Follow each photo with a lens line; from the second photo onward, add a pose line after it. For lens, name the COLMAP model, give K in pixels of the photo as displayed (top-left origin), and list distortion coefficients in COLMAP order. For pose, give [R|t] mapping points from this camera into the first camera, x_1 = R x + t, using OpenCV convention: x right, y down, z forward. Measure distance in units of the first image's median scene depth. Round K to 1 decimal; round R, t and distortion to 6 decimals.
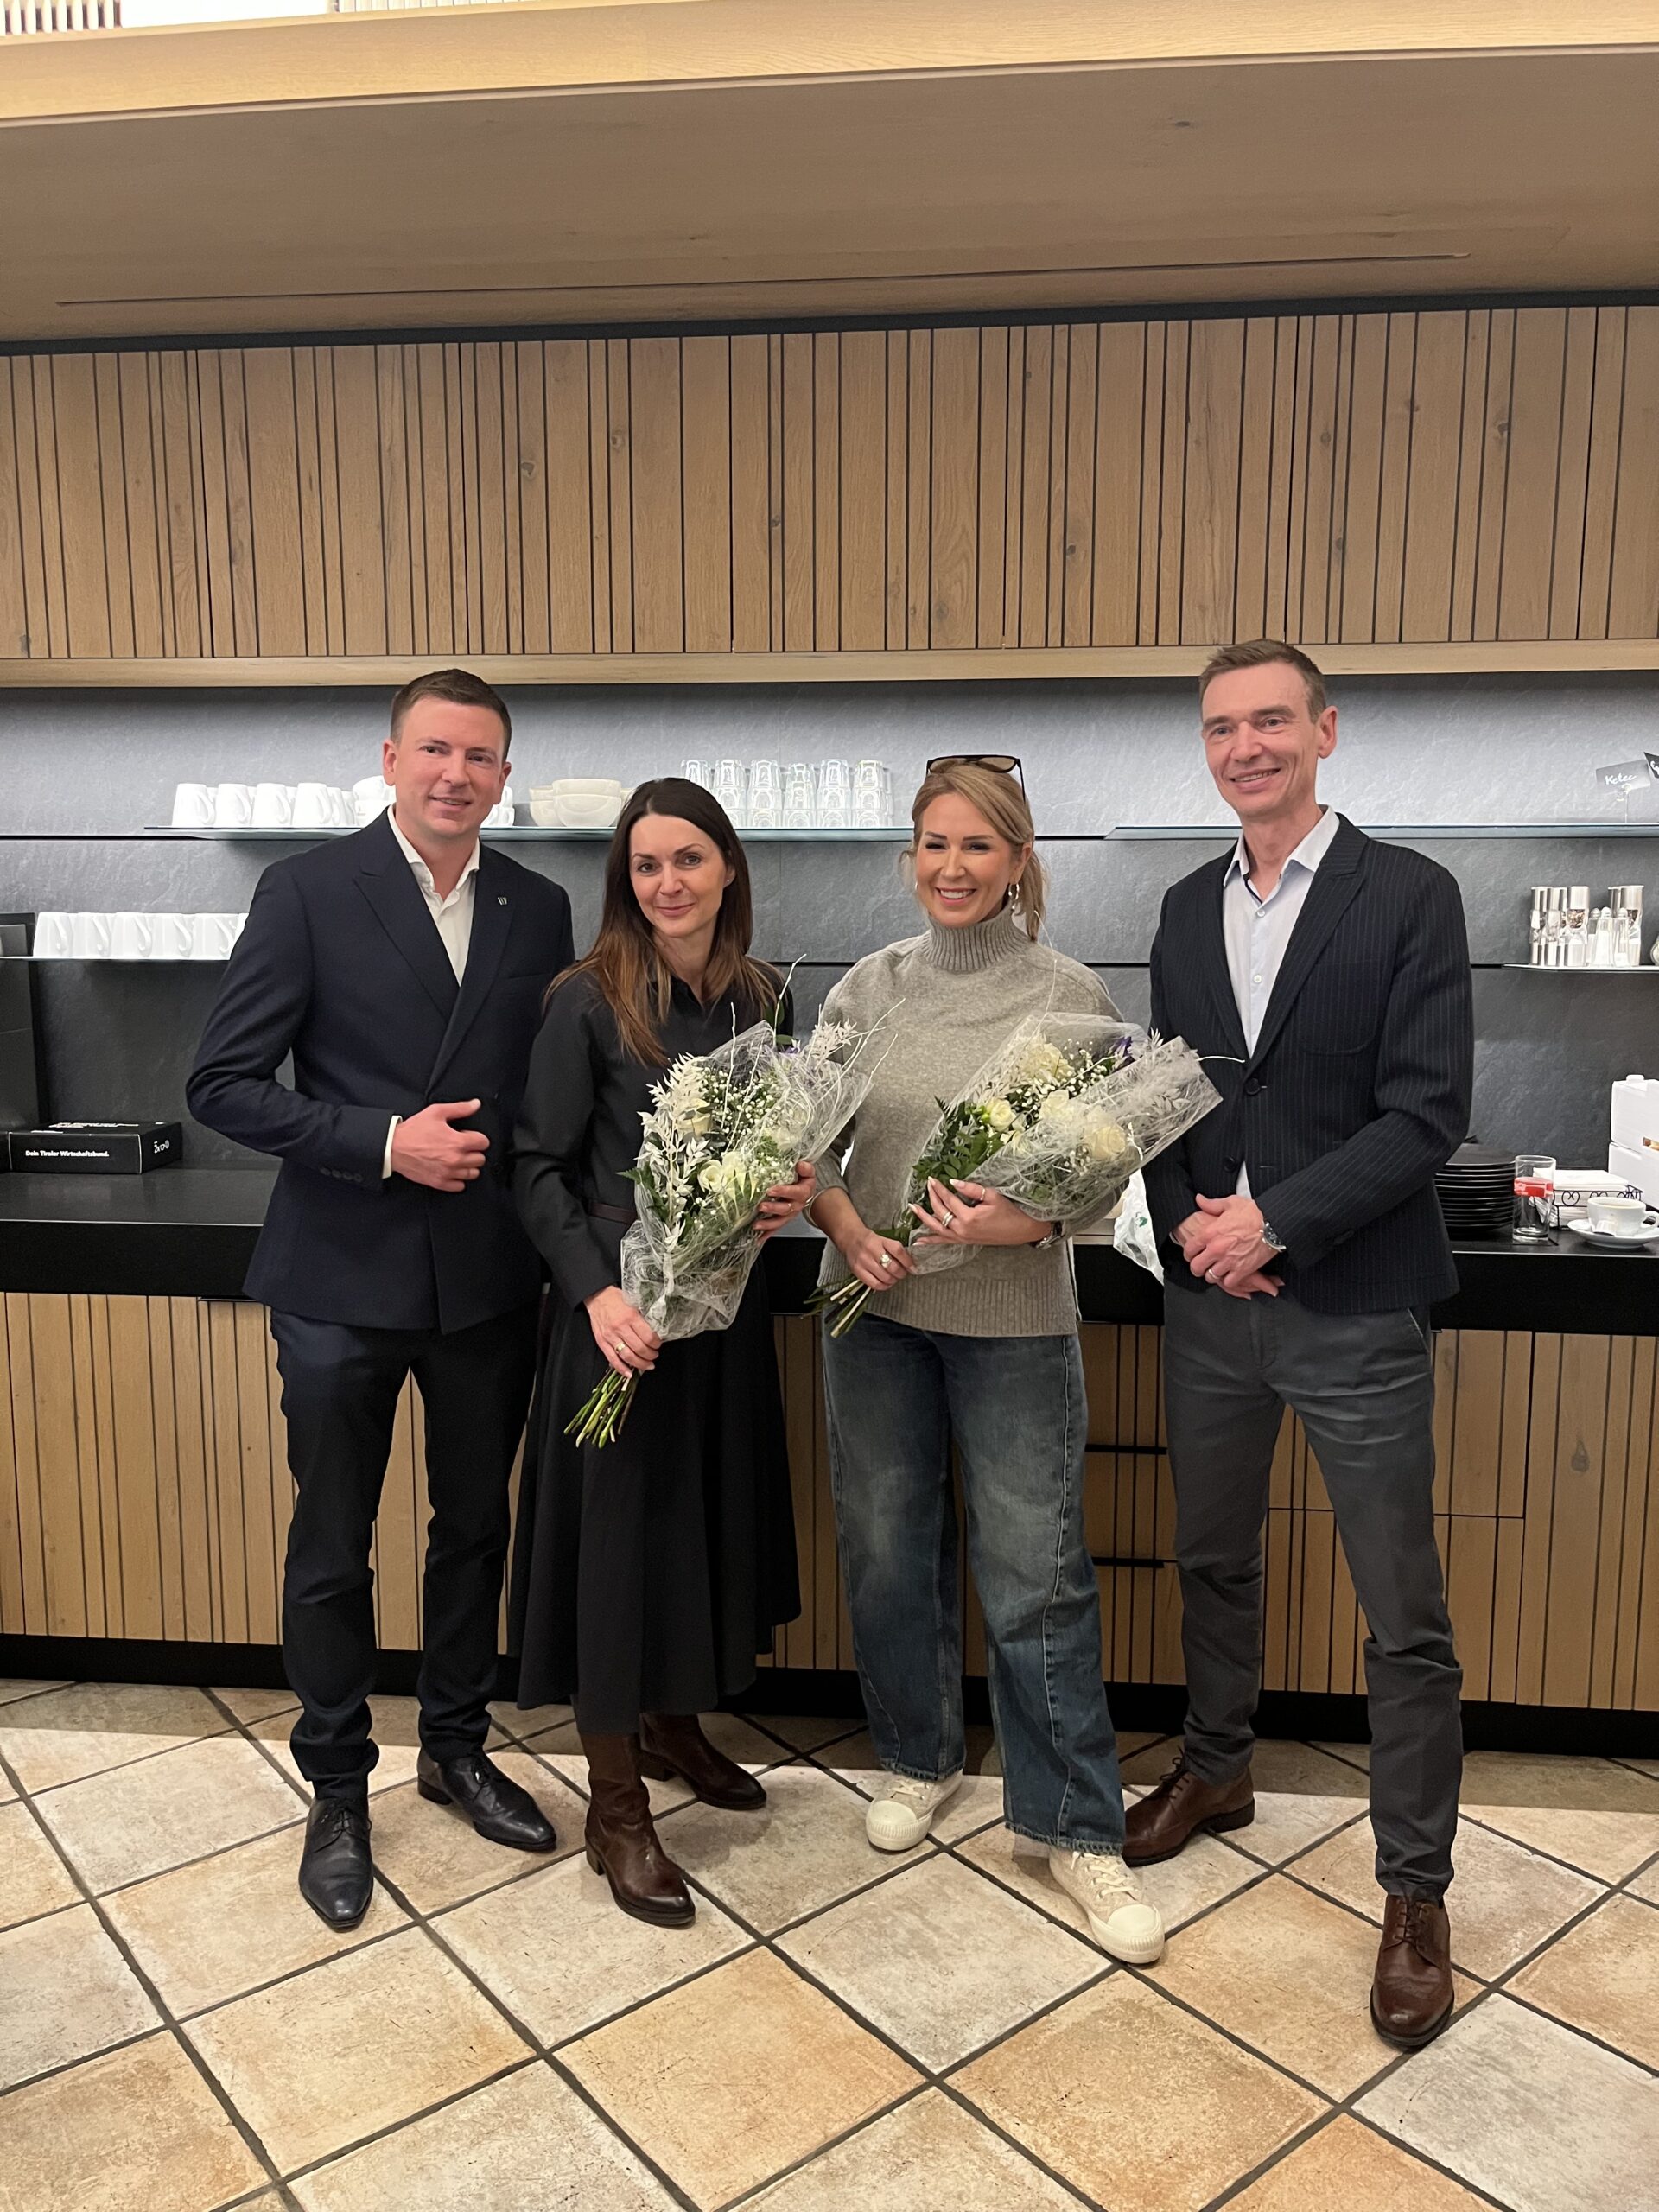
lens RADIAL K [[1619.8, 0, 830.5], [0, 1619.8, 1086.4], [0, 0, 1]] dist [-0.034869, -0.033160]
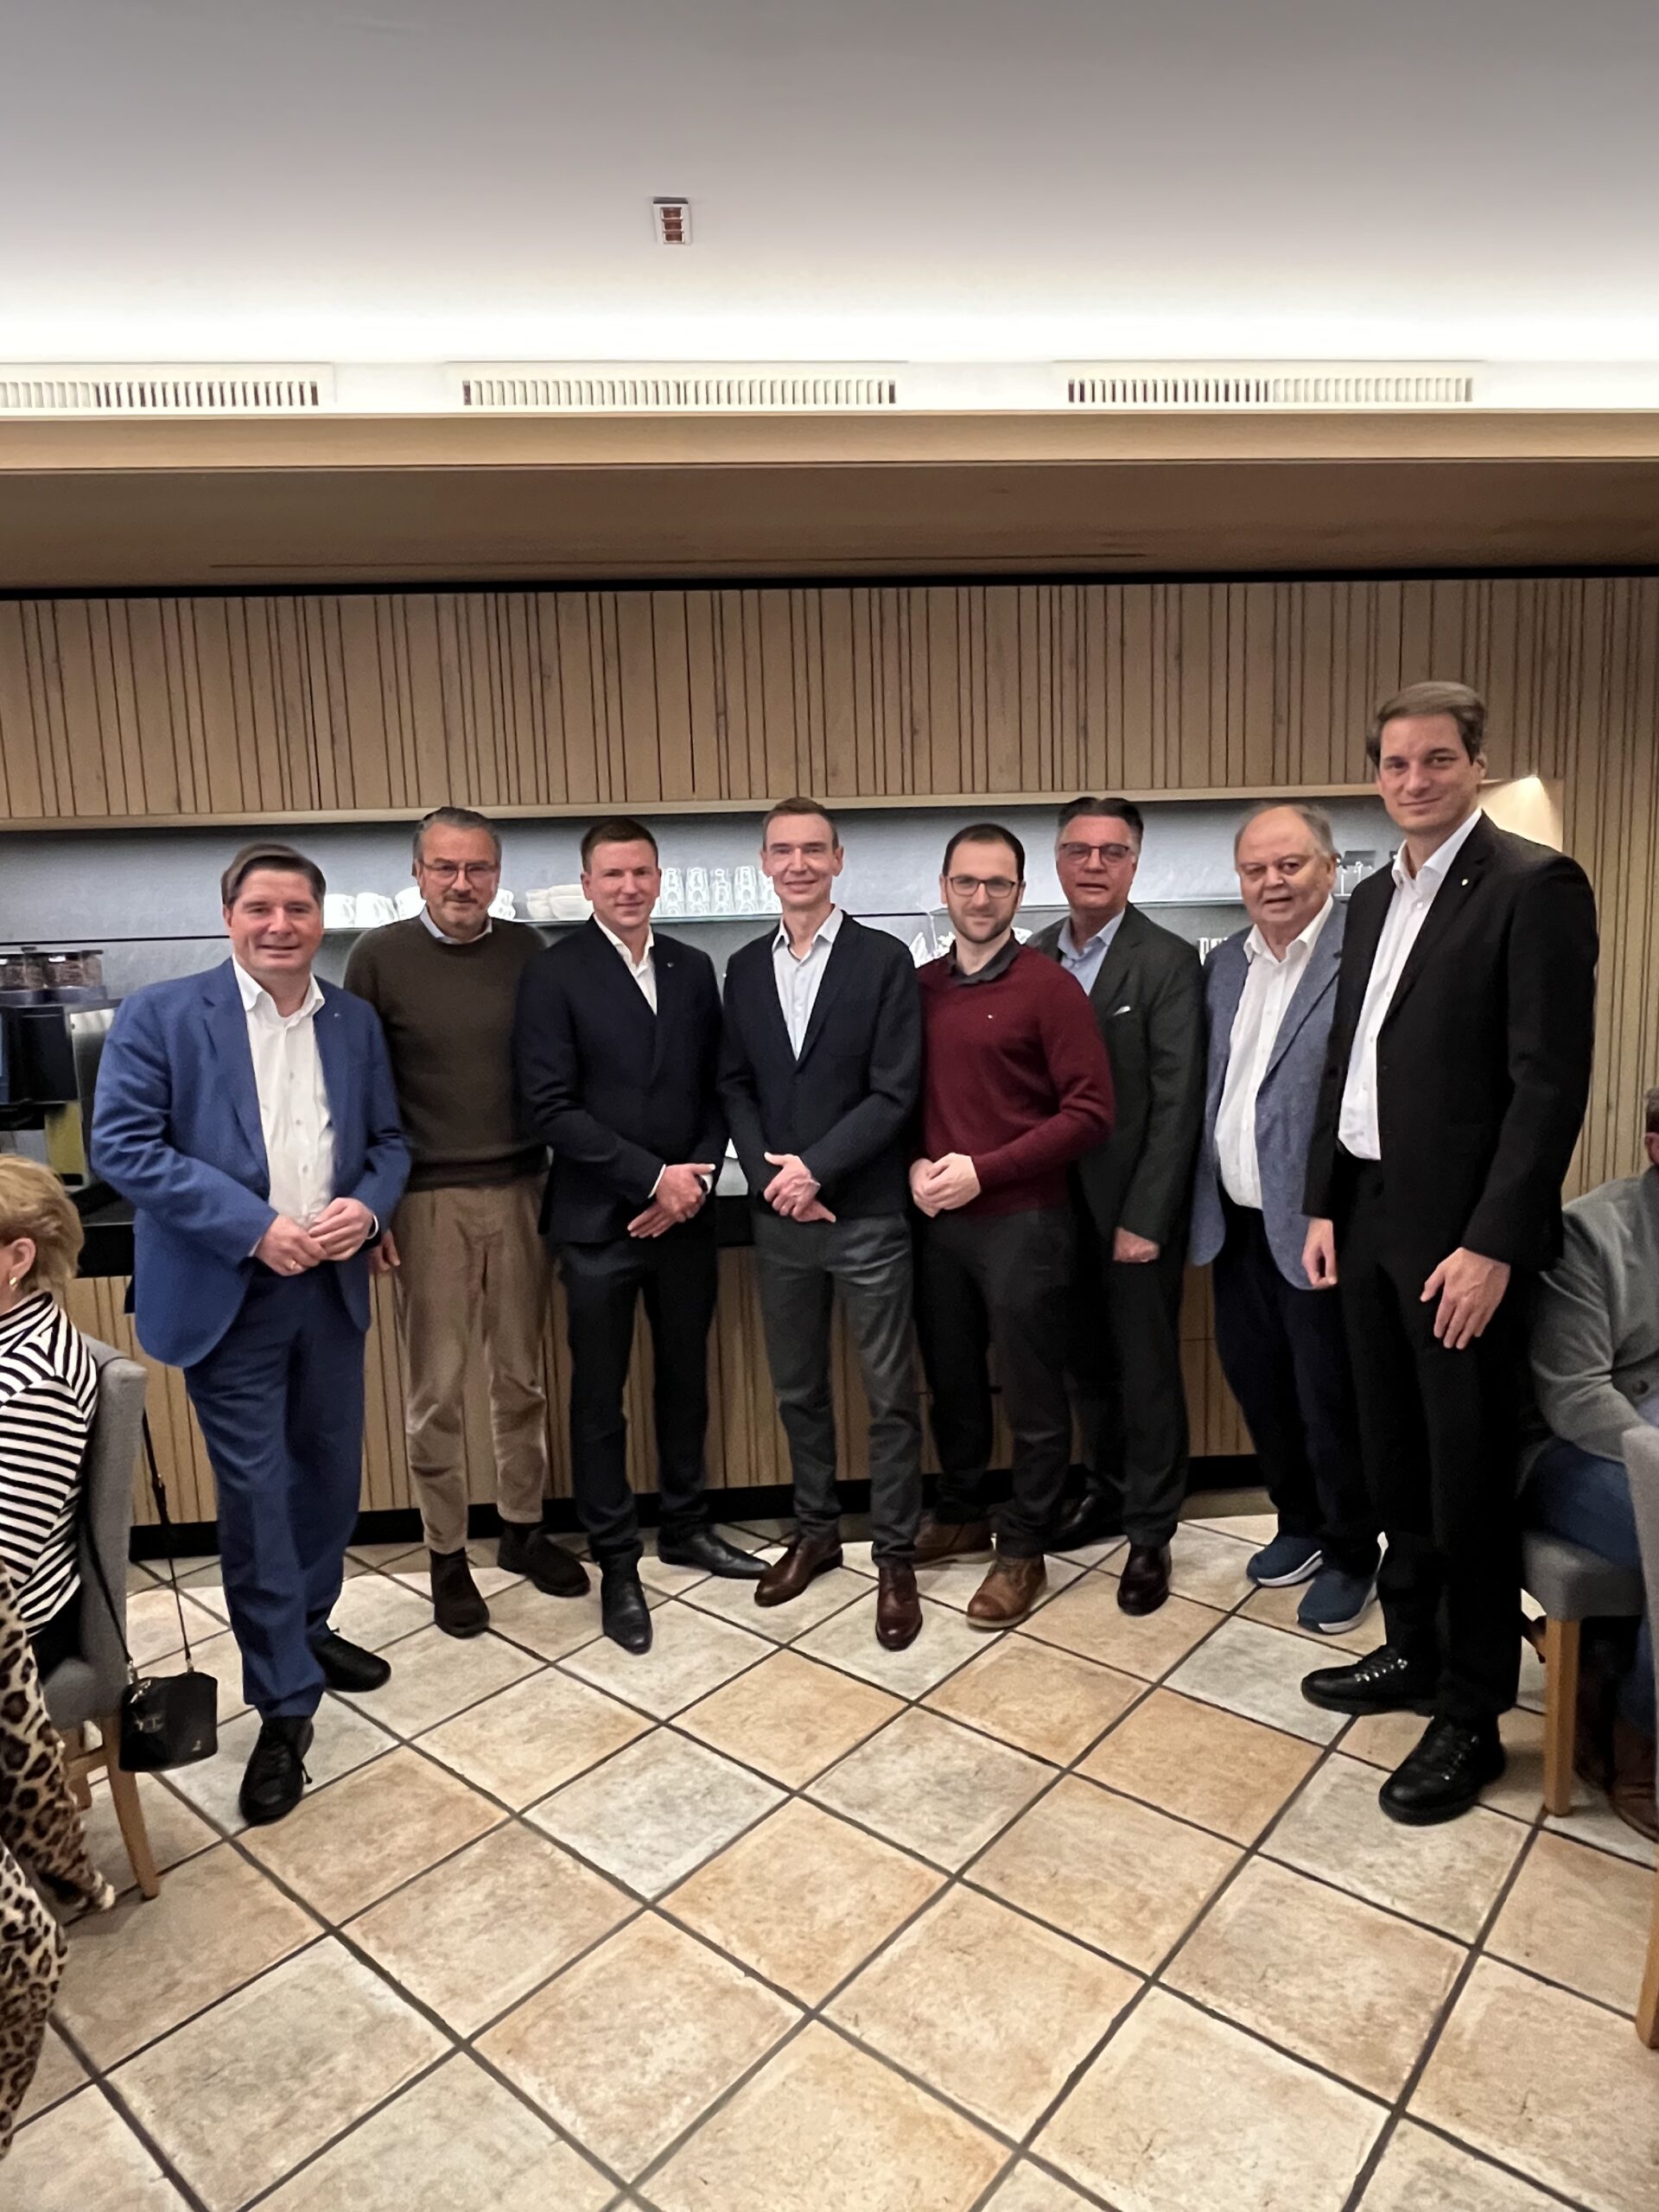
lens RADIAL K [[1338.4, 0, 830.3], [0, 1338.4, 1115.5], [0, 0, 1]] dist [-0.098343, 0.000812]
pose [[0.980618, -0.061841, 0.185914, -0.200123], [0.062672, 0.998033, 0.001410, 0.031552], [-0.185636, 0.010269, 0.982565, -0.245233]]
